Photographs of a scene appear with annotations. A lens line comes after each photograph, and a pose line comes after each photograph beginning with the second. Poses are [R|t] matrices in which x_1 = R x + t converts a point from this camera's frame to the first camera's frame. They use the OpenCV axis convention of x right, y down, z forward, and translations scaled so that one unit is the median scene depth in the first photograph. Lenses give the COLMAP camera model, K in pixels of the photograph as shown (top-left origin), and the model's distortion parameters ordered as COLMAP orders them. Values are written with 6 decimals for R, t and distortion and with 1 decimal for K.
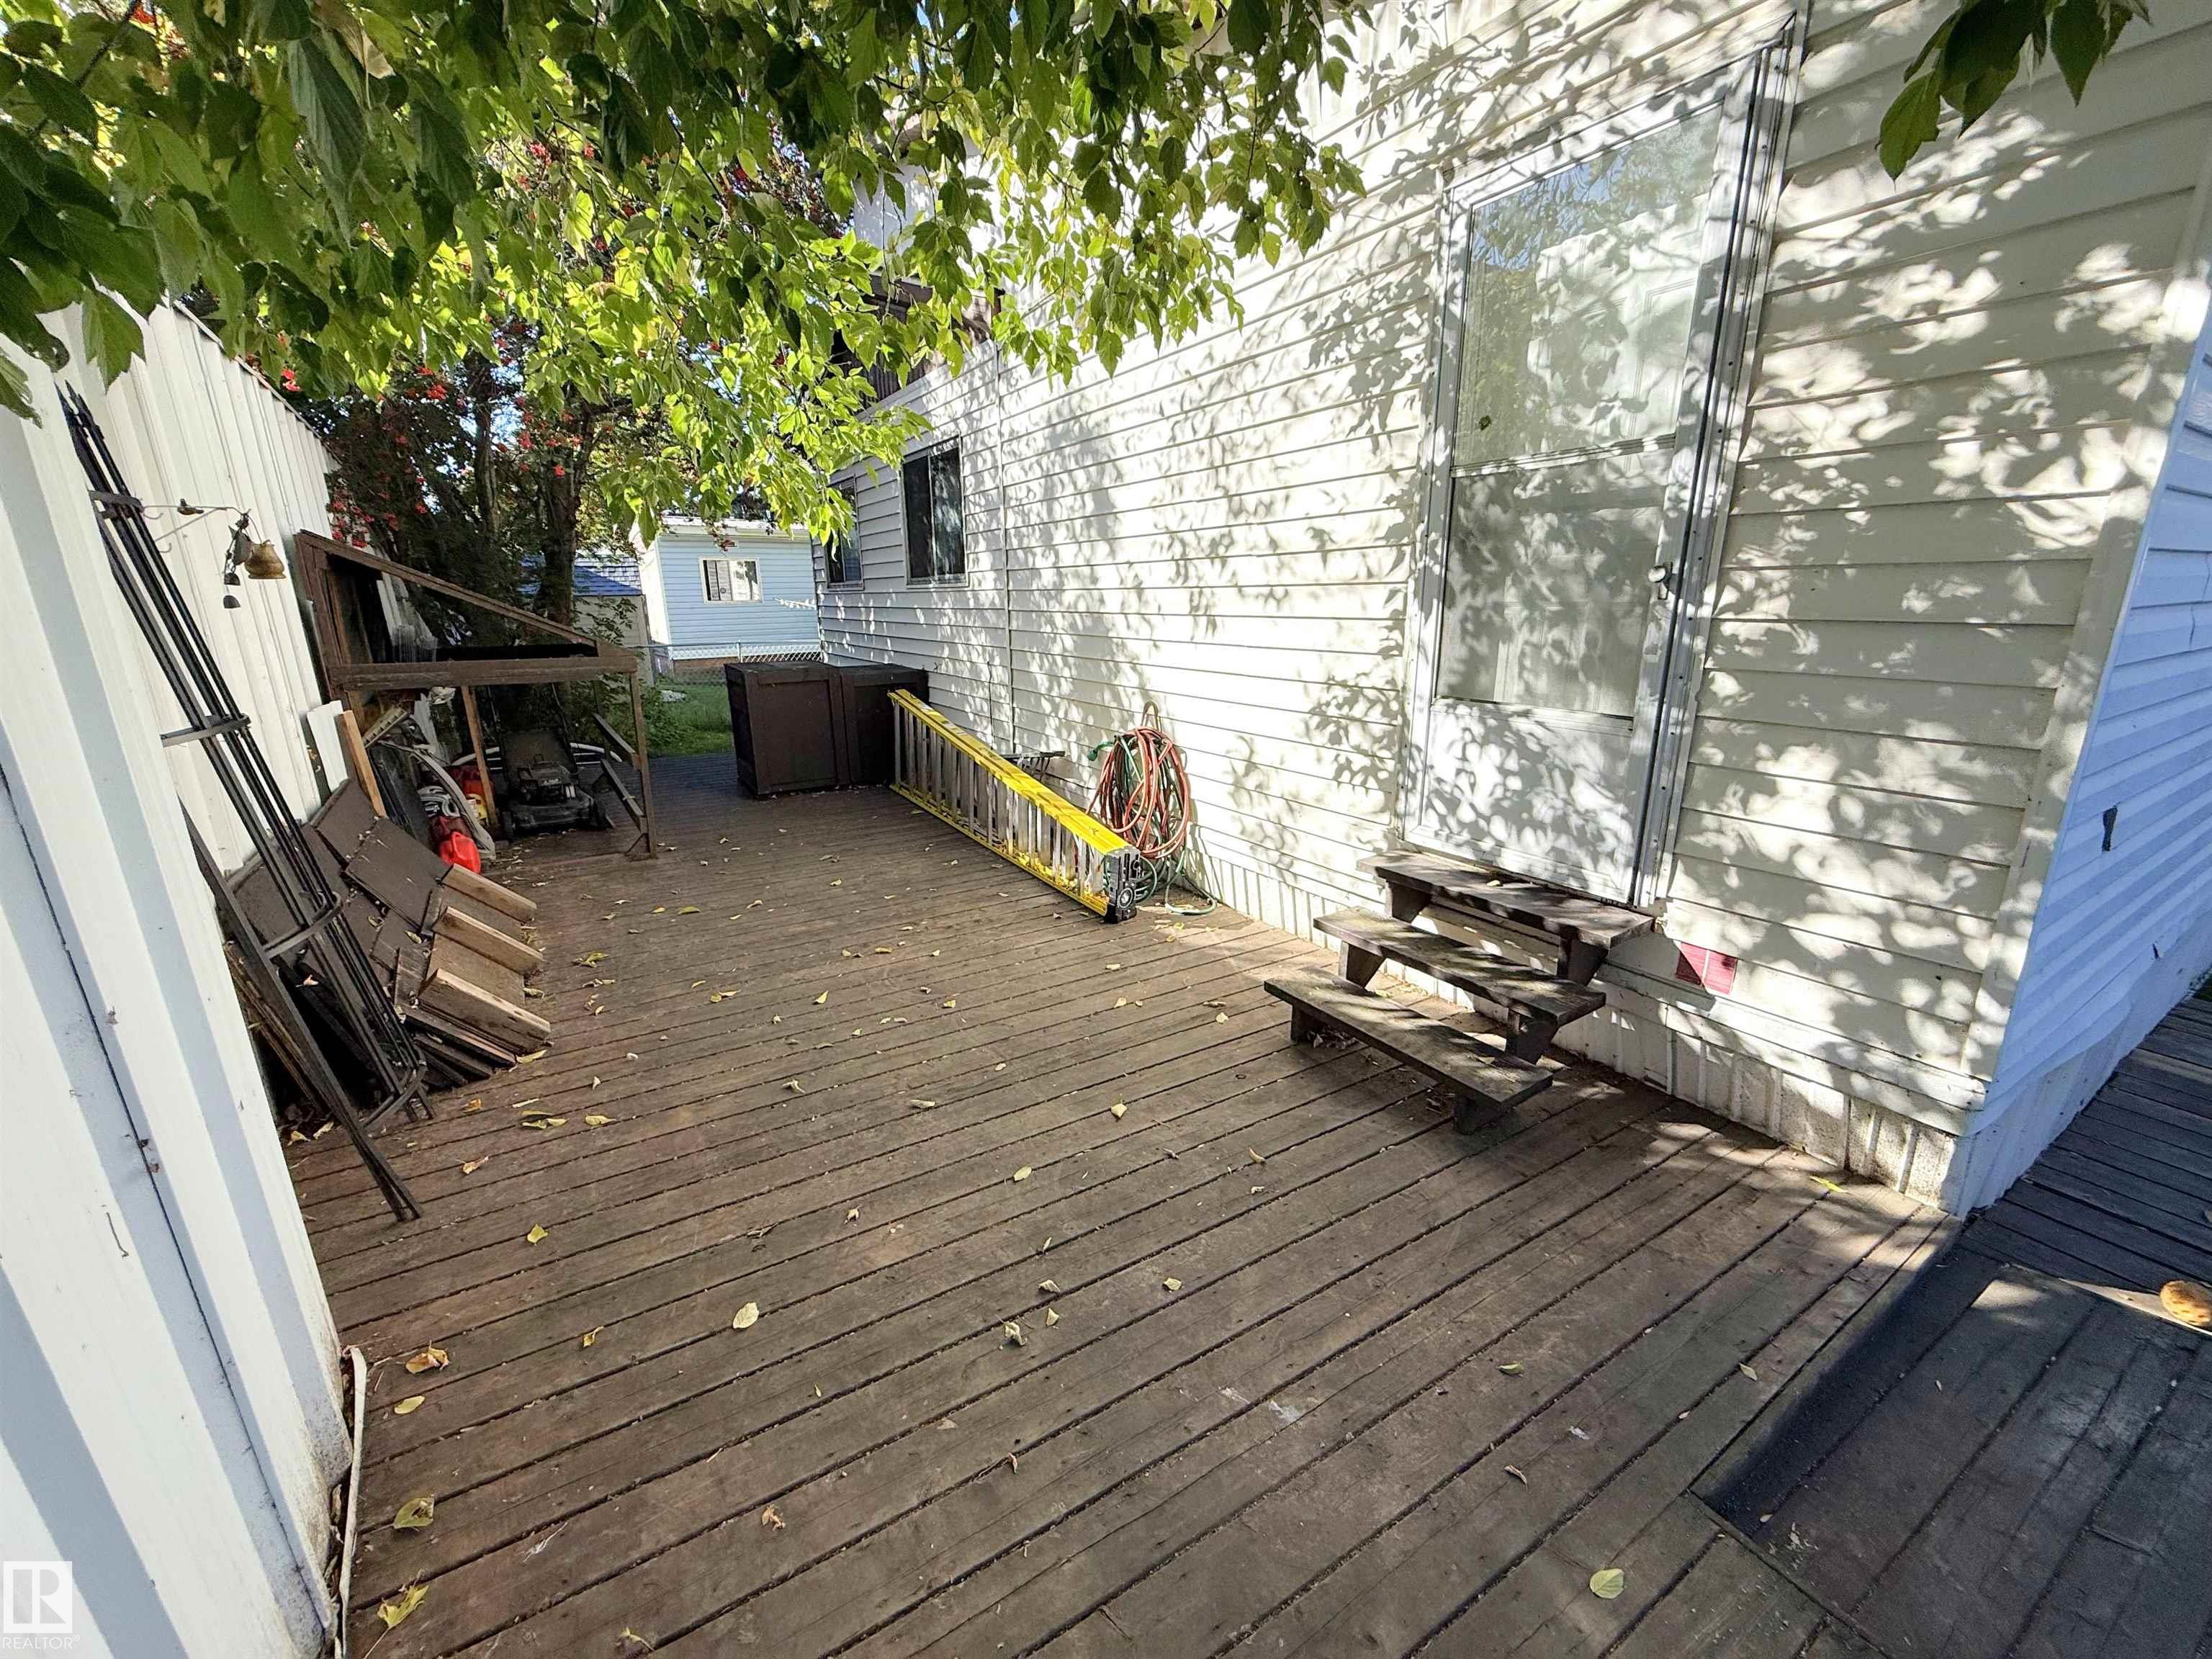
lens RADIAL K [[877.8, 0, 1098.5], [0, 877.8, 832.5], [0, 0, 1]] dist [0.000733, 0.000267]
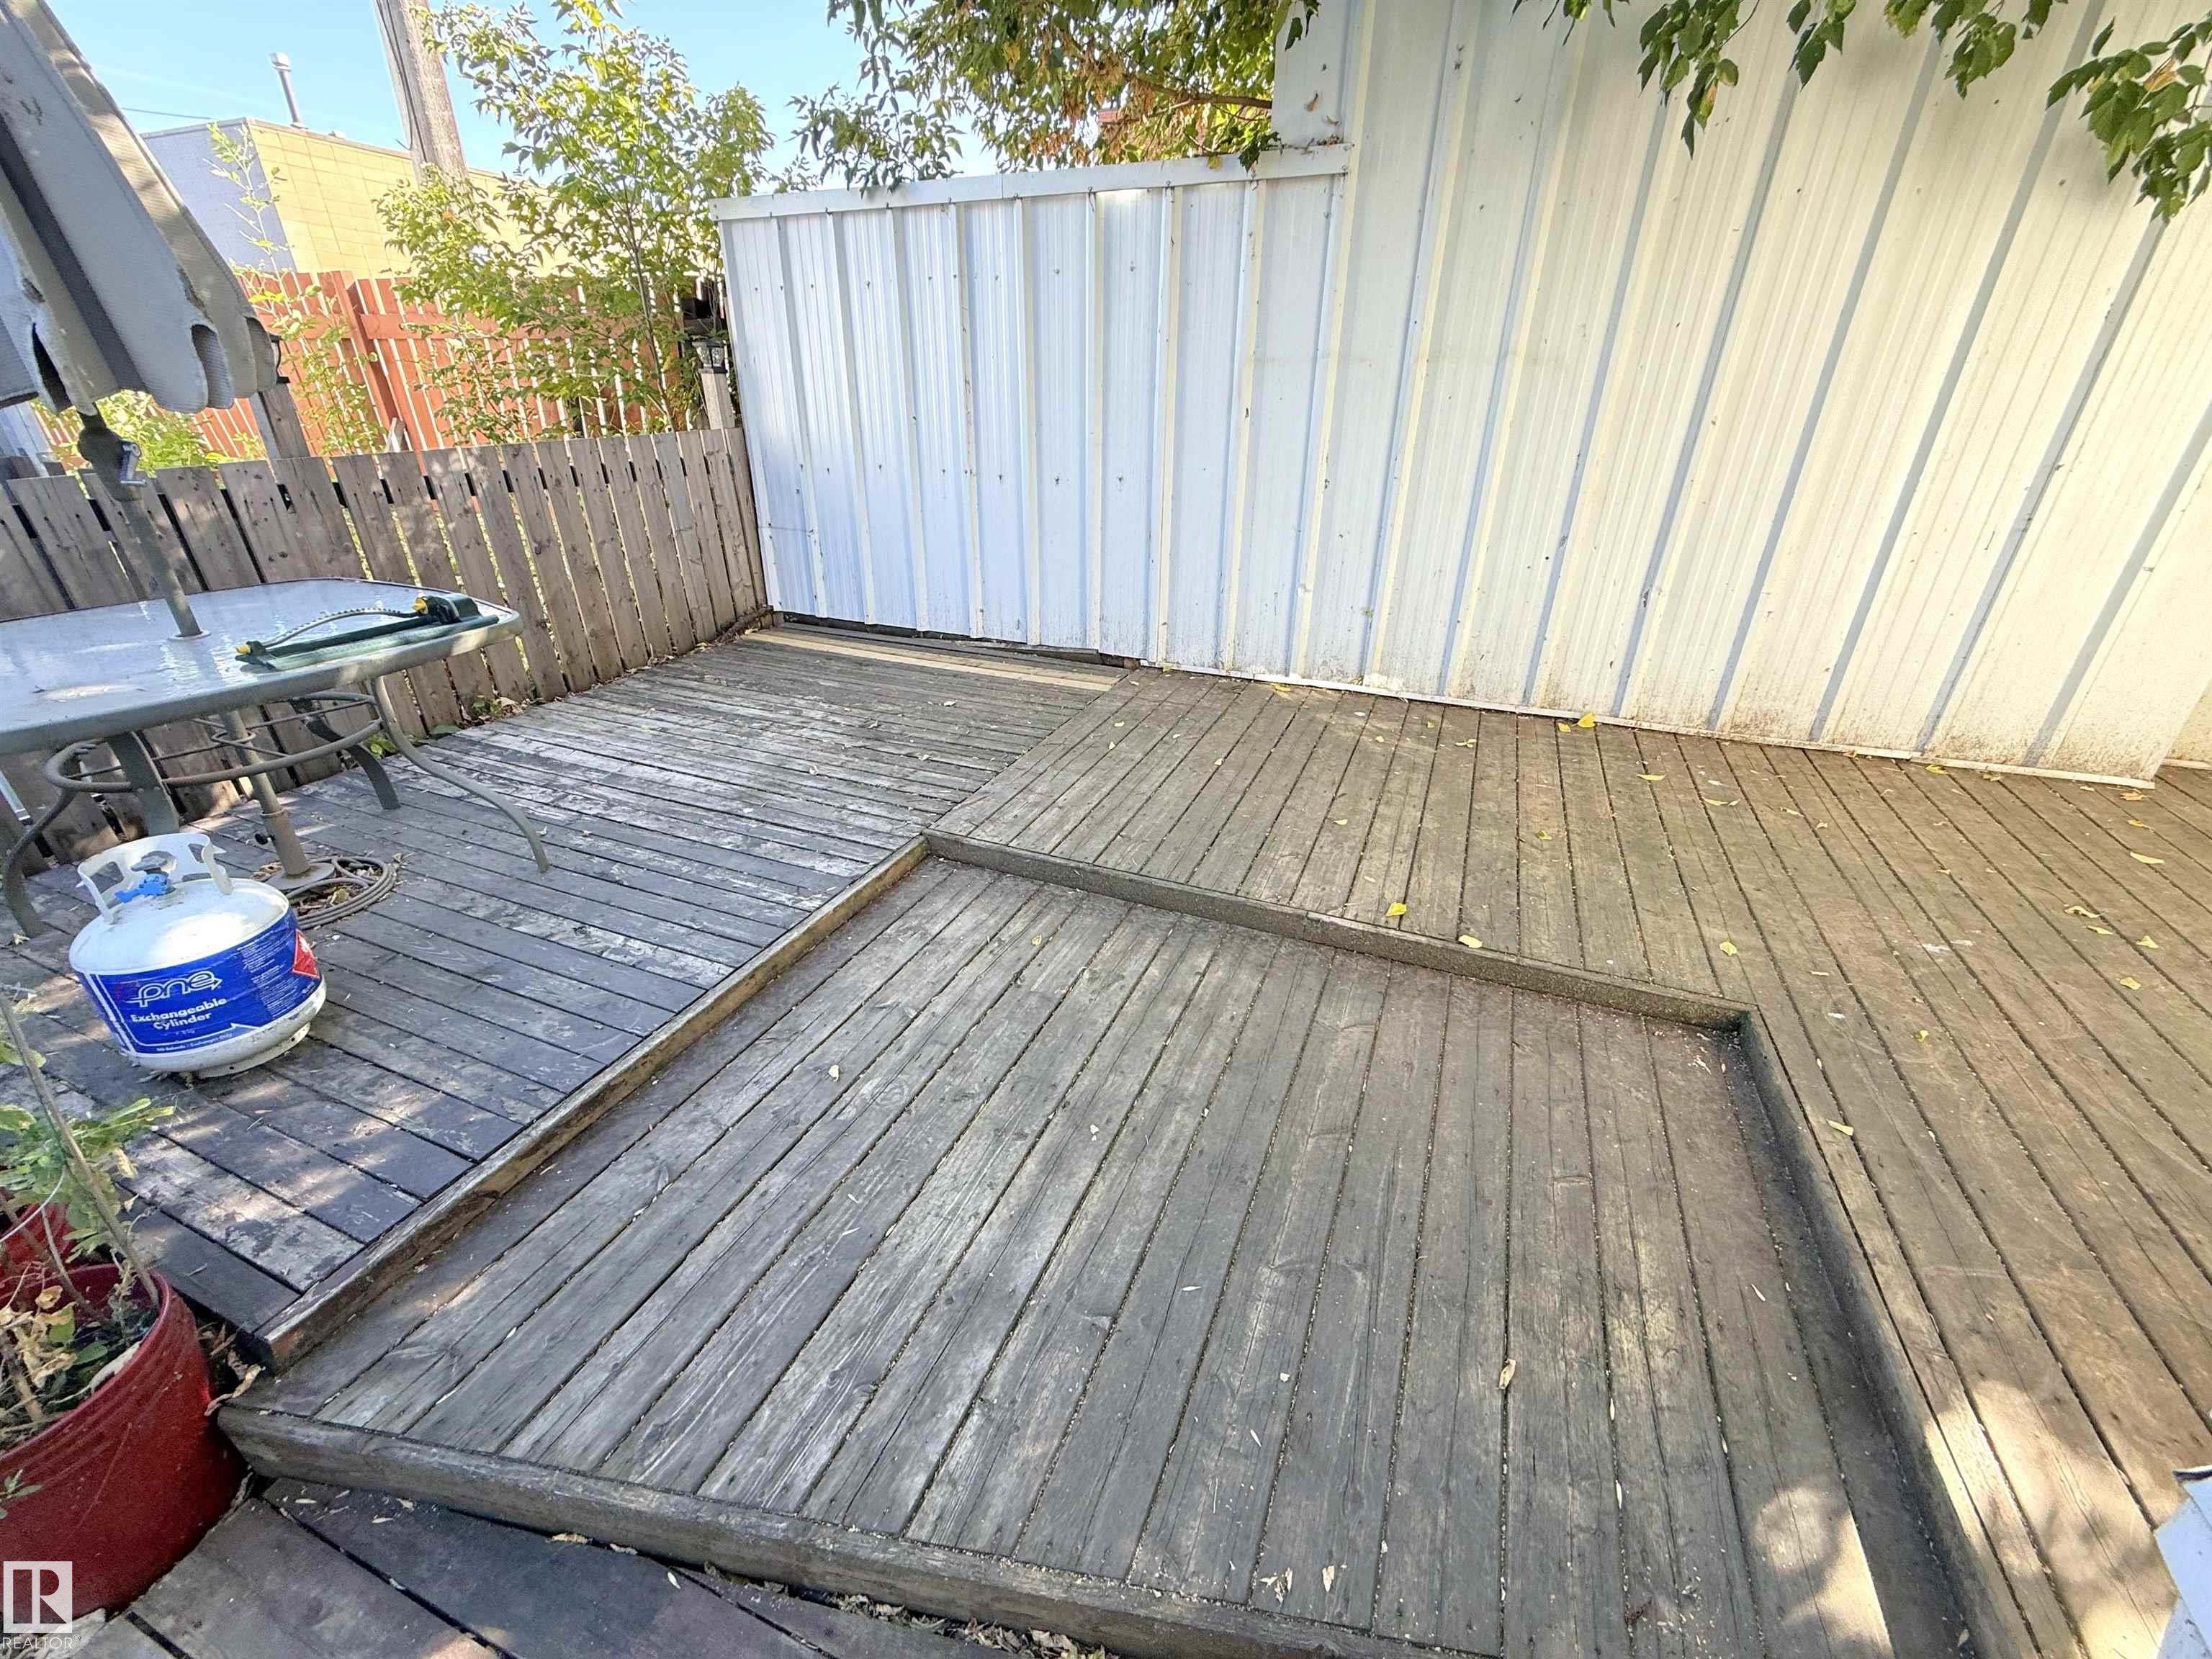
lens RADIAL K [[875.2, 0, 1103.3], [0, 875.2, 832.2], [0, 0, 1]] dist [-0.001026, -0.000498]
pose [[-0.801895, 0.280987, -0.527267, 1.631112], [-0.150120, 0.759437, 0.633024, -0.108068], [0.578298, 0.586772, -0.566807, 0.799607]]
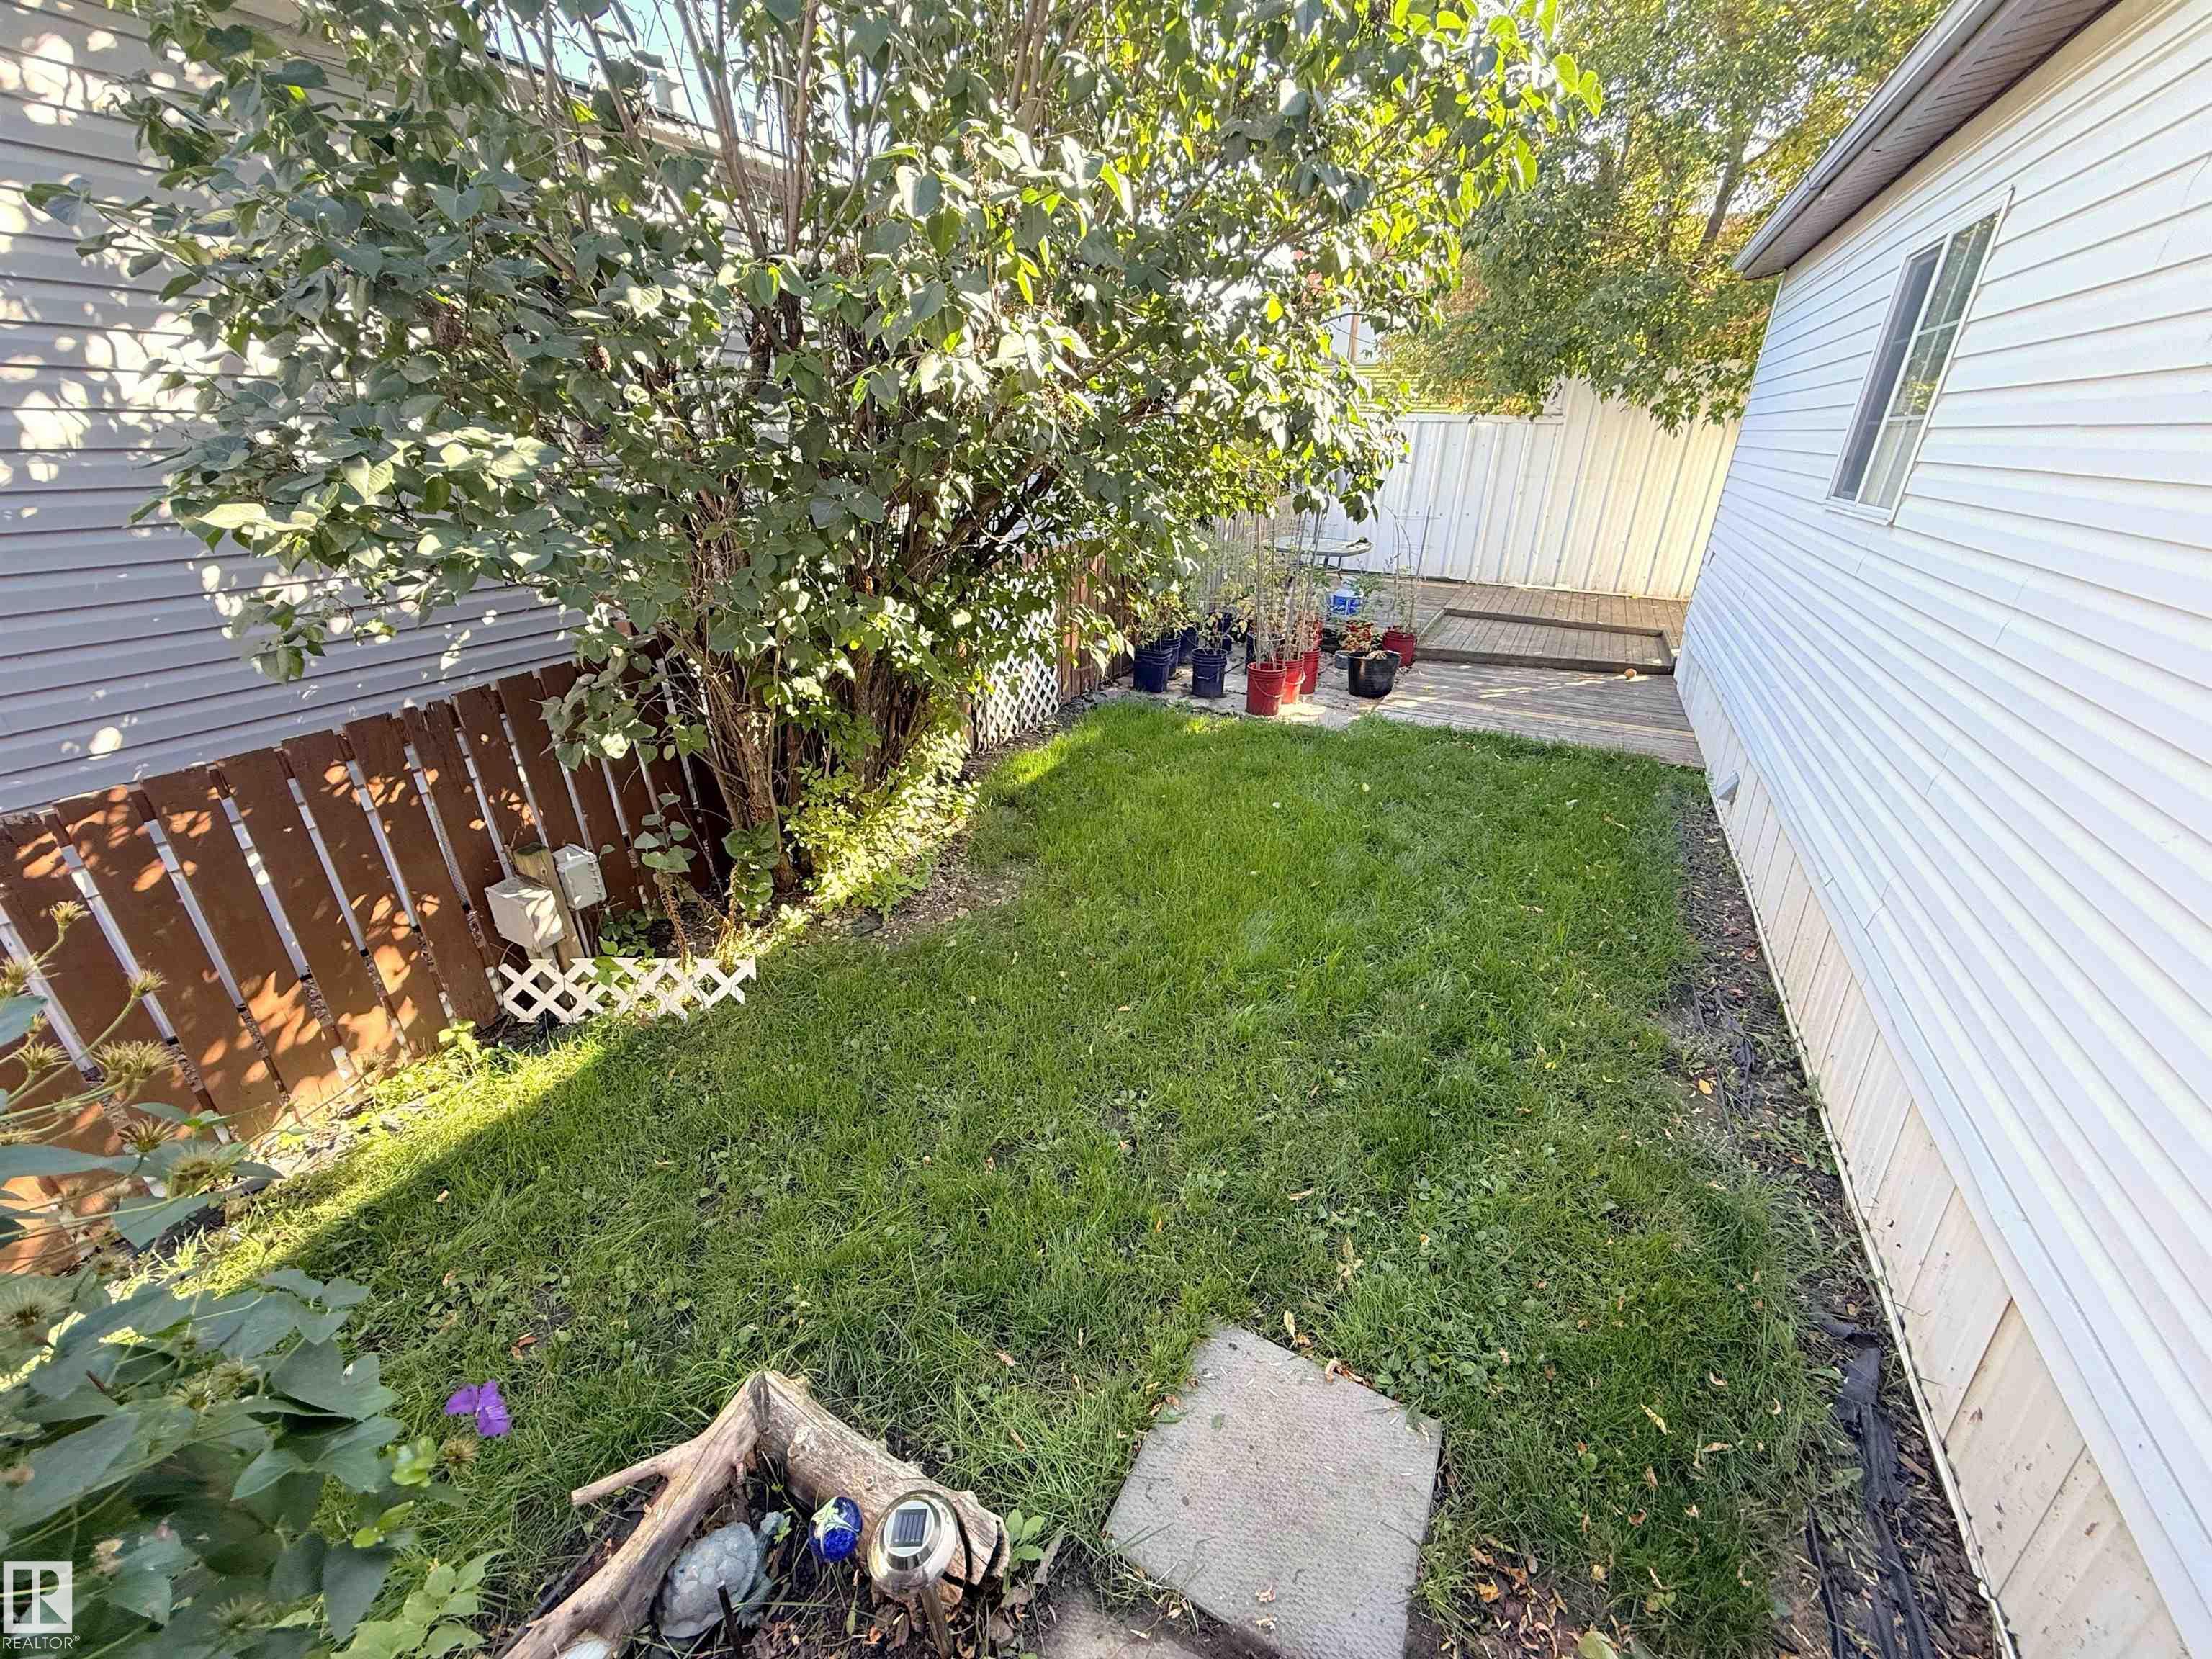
lens RADIAL K [[877.8, 0, 1098.5], [0, 877.8, 832.5], [0, 0, 1]] dist [0.000733, 0.000267]
pose [[-0.851448, 0.224030, -0.474181, 5.674560], [-0.139893, 0.774383, 0.617058, -1.078601], [0.505437, 0.591728, -0.628006, 2.879237]]
